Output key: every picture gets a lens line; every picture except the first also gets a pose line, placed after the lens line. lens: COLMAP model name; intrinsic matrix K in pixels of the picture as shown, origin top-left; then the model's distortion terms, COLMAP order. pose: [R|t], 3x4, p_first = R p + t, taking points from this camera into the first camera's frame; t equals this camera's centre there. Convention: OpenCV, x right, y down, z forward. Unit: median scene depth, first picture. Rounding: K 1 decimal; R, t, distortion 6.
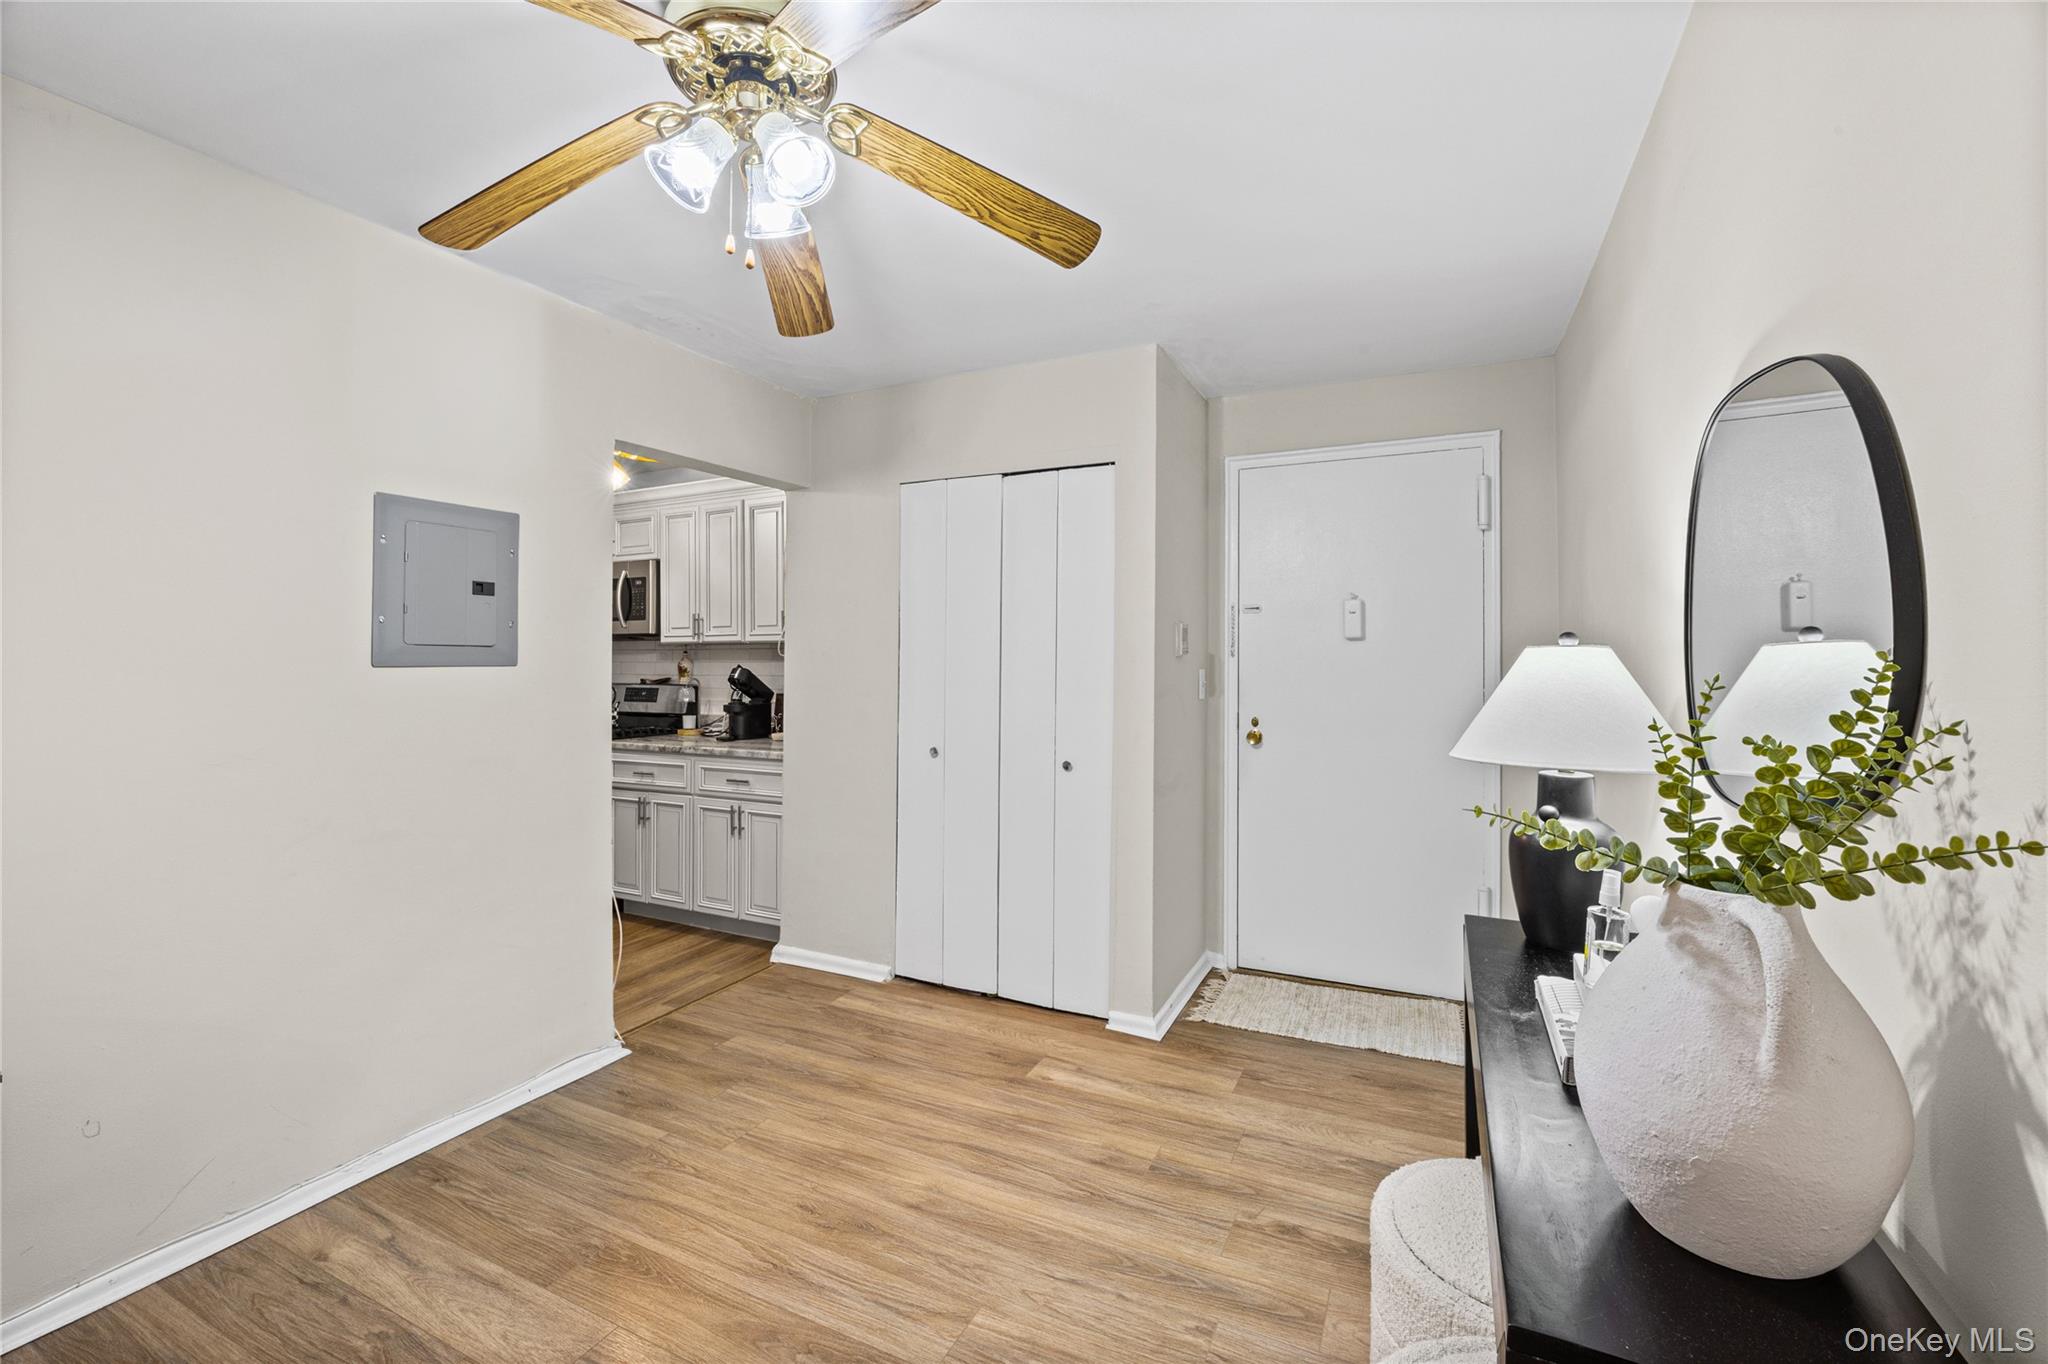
lens RADIAL K [[861.0, 0, 1024.0], [0, 861.0, 682.0], [0, 0, 1]] dist [-0.000248, -0.000074]
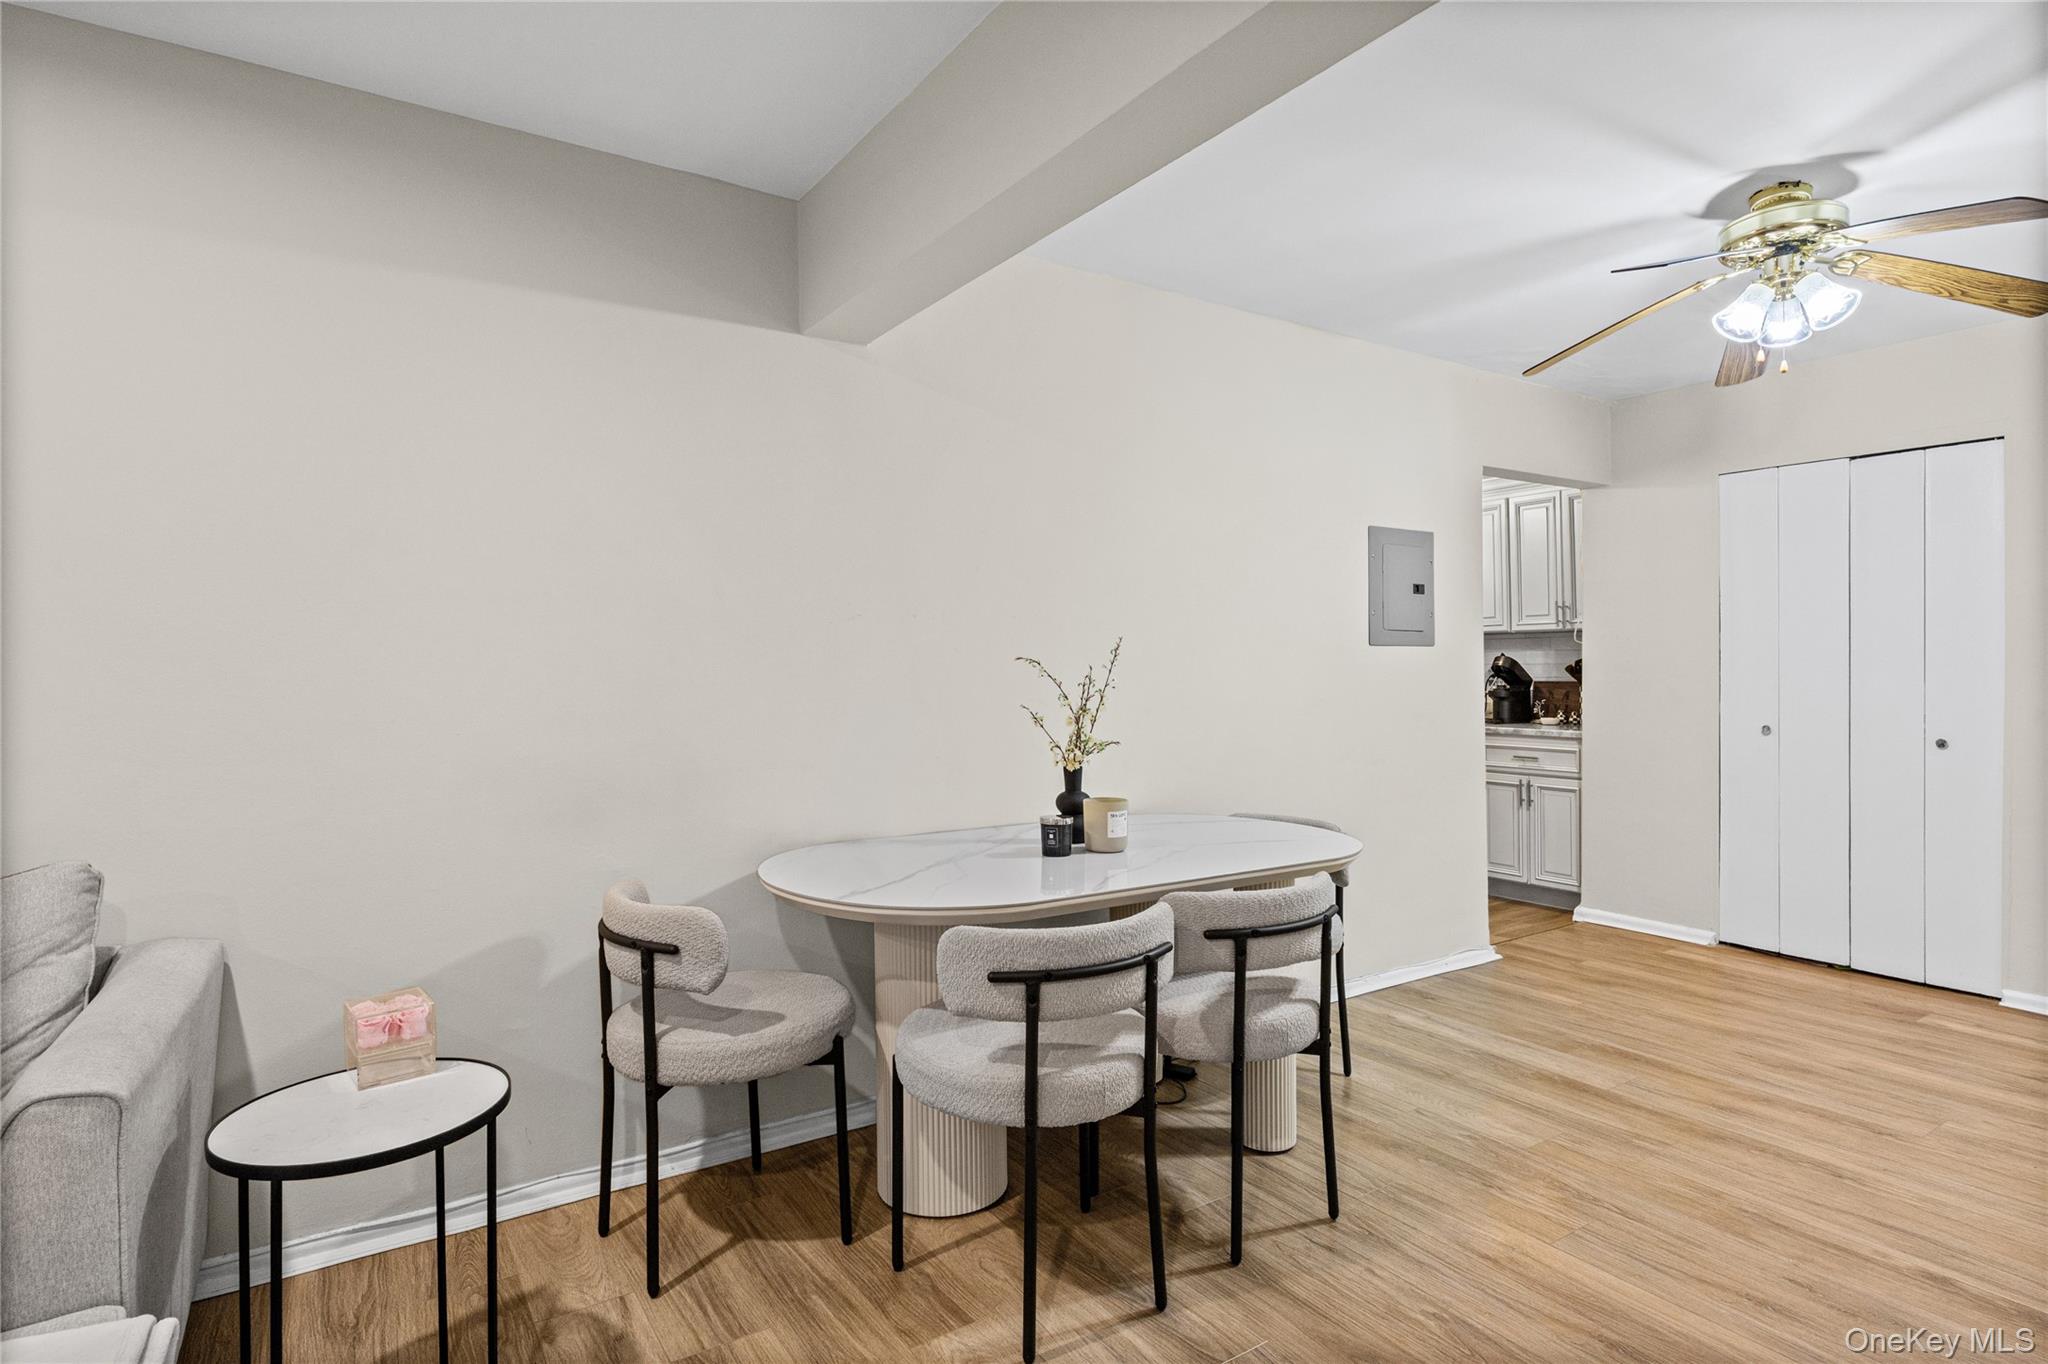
lens RADIAL K [[1074.0, 0, 1026.4], [0, 1074.0, 677.9], [0, 0, 1]] dist [-0.001986, 0.001273]
pose [[0.863753, 0.002017, -0.503911, -0.239333], [-0.010645, 0.999842, -0.014244, 0.049580], [0.503803, 0.017667, 0.863638, -0.613681]]
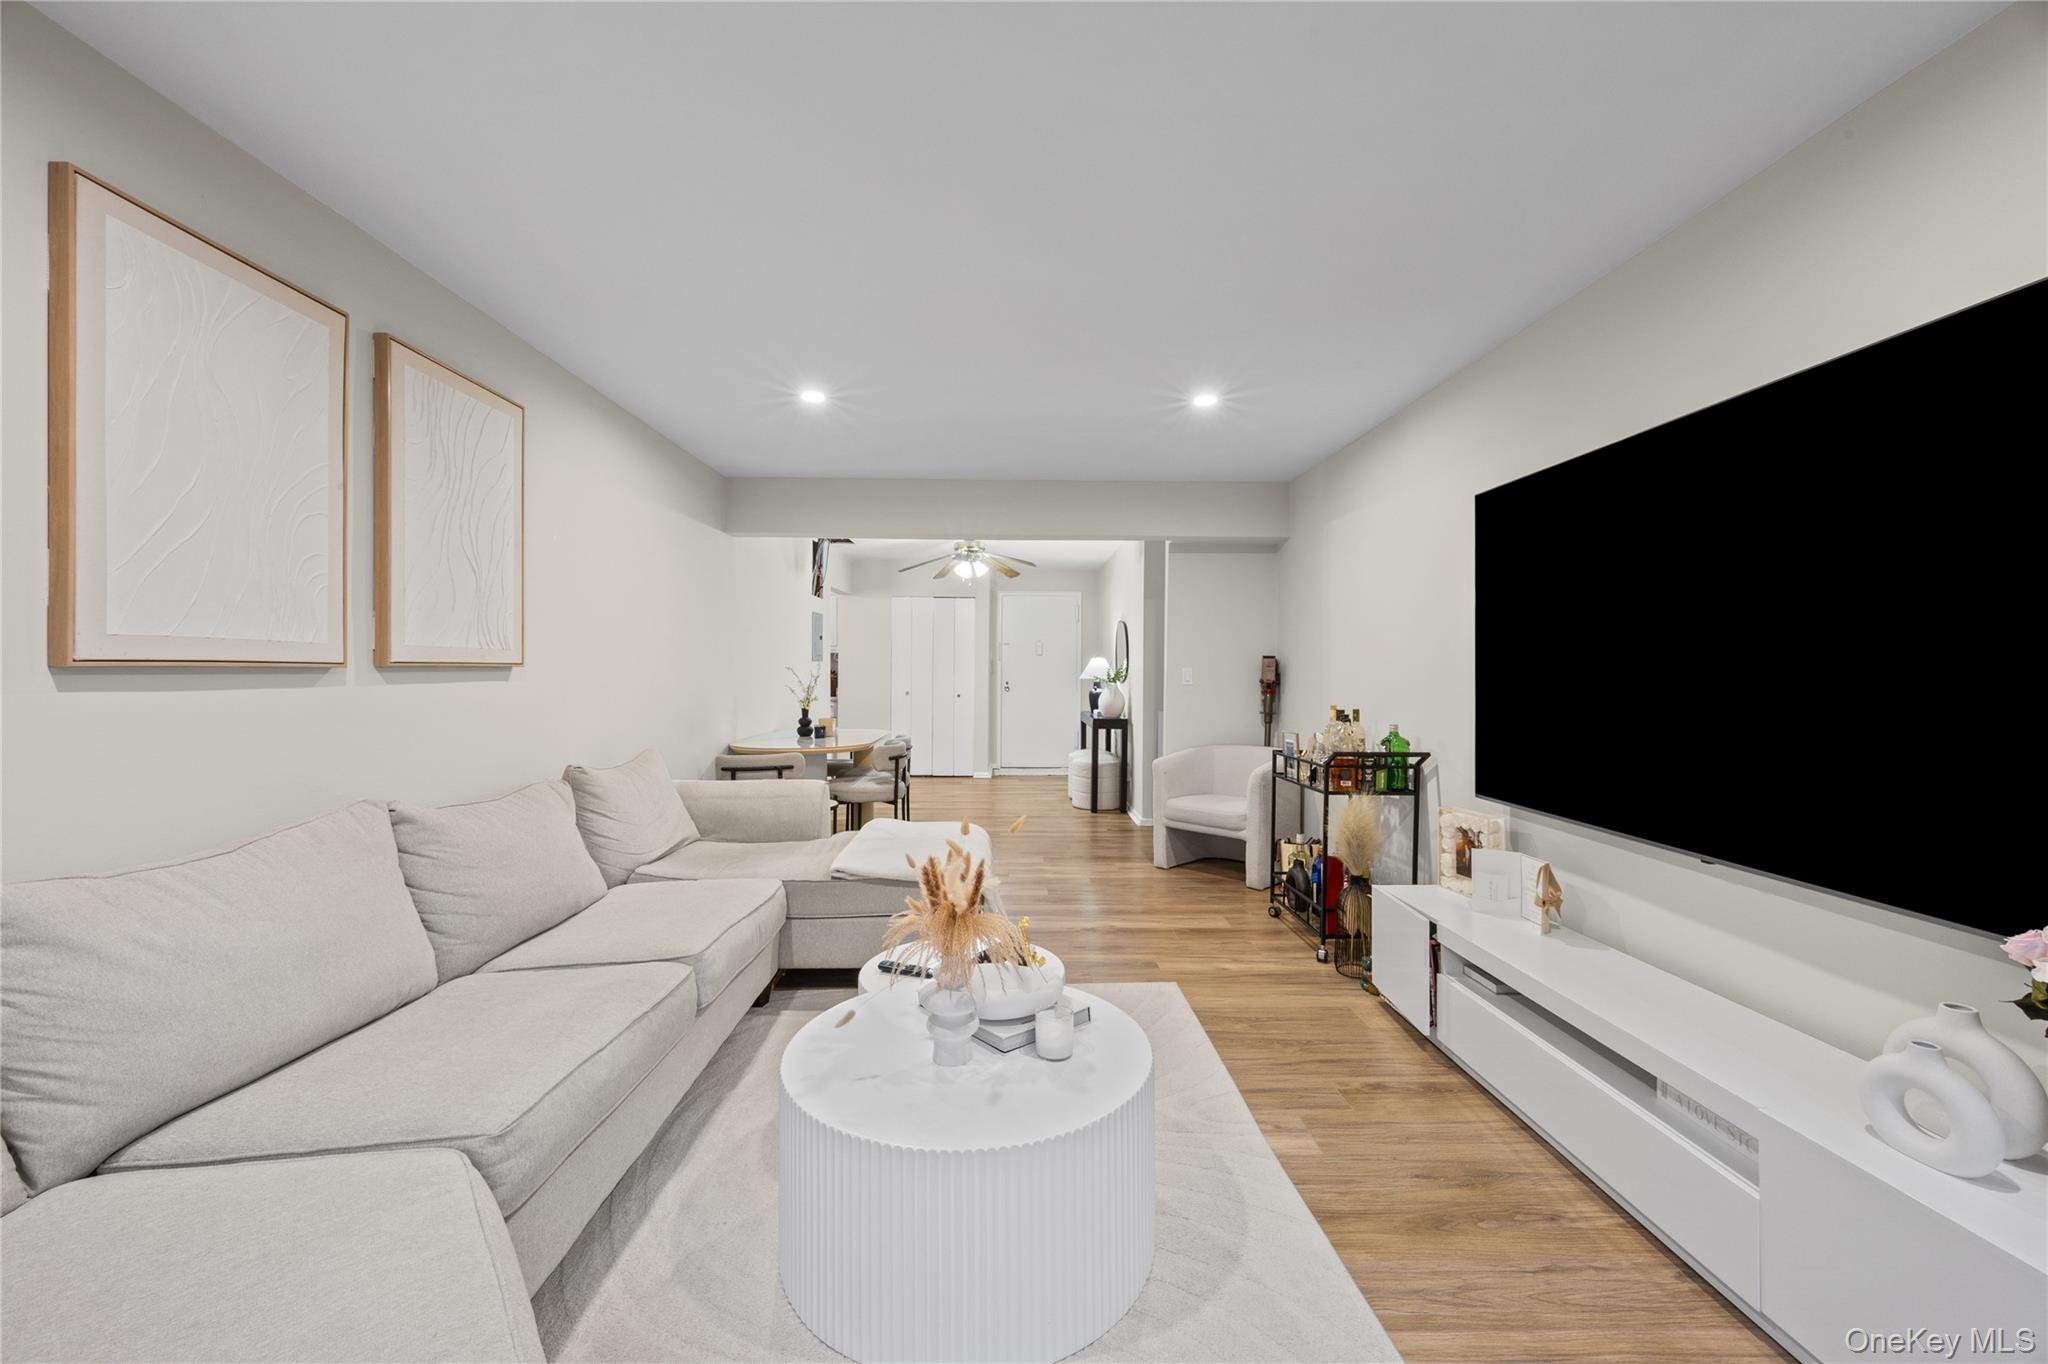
lens RADIAL K [[826.0, 0, 1022.5], [0, 826.0, 672.8], [0, 0, 1]] dist [-0.000307, -0.000001]
pose [[0.890429, 0.004229, 0.455102, -1.072026], [0.003940, 0.999848, -0.016999, 0.066142], [-0.455104, 0.016929, 0.890277, -1.695787]]
